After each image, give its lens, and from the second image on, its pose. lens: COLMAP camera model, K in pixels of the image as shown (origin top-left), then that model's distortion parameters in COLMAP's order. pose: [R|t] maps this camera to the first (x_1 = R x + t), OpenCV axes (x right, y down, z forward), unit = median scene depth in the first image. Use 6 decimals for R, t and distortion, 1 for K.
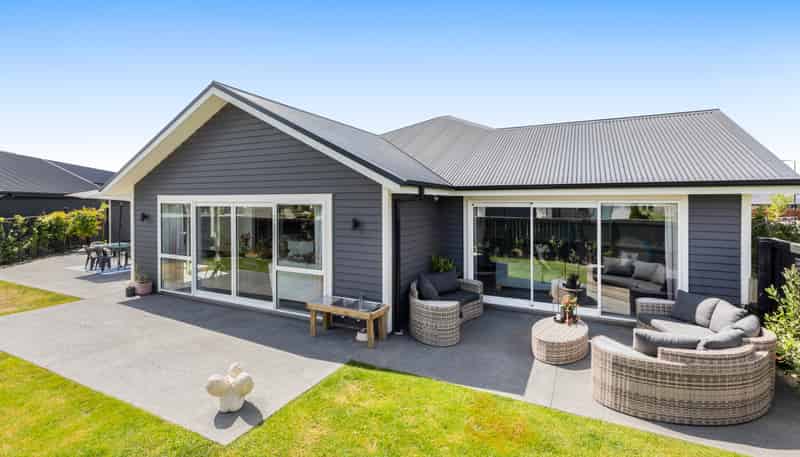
lens RADIAL K [[368.5, 0, 400.2], [0, 368.5, 206.8], [0, 0, 1]] dist [0.000064, 0.000079]
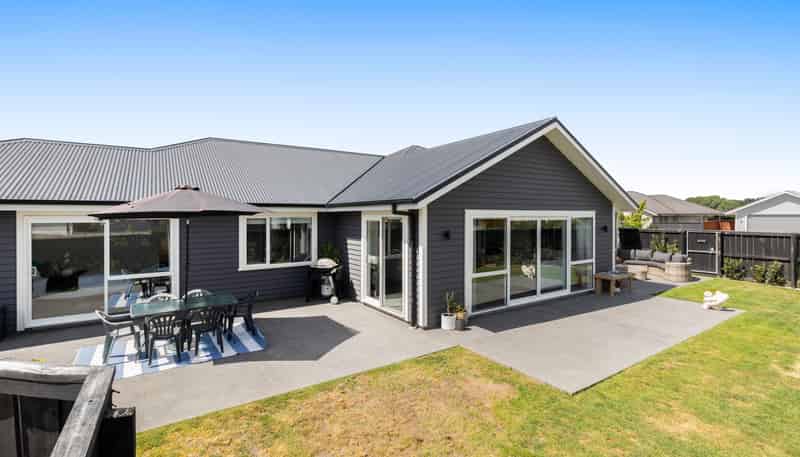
lens RADIAL K [[367.1, 0, 400.0], [0, 367.1, 228.5], [0, 0, 1]] dist [-0.000561, 0.000041]
pose [[0.502715, -0.033035, 0.863821, -1.669145], [0.017724, 0.999453, 0.027907, -0.014513], [-0.864270, 0.001281, 0.503026, 0.766458]]
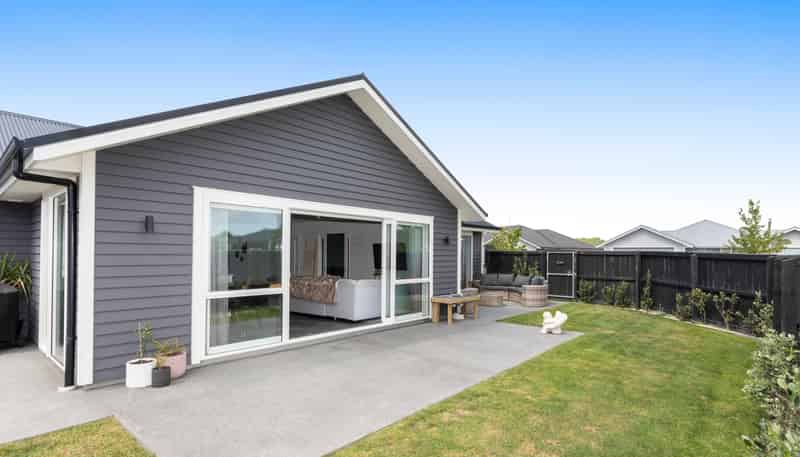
lens RADIAL K [[409.8, 0, 419.0], [0, 409.8, 262.3], [0, 0, 1]] dist [-0.000582, -0.000221]
pose [[0.224347, -0.020855, 0.974286, -1.303337], [0.006647, 0.999780, 0.019870, 0.077774], [-0.974487, 0.002019, 0.224437, 0.602807]]
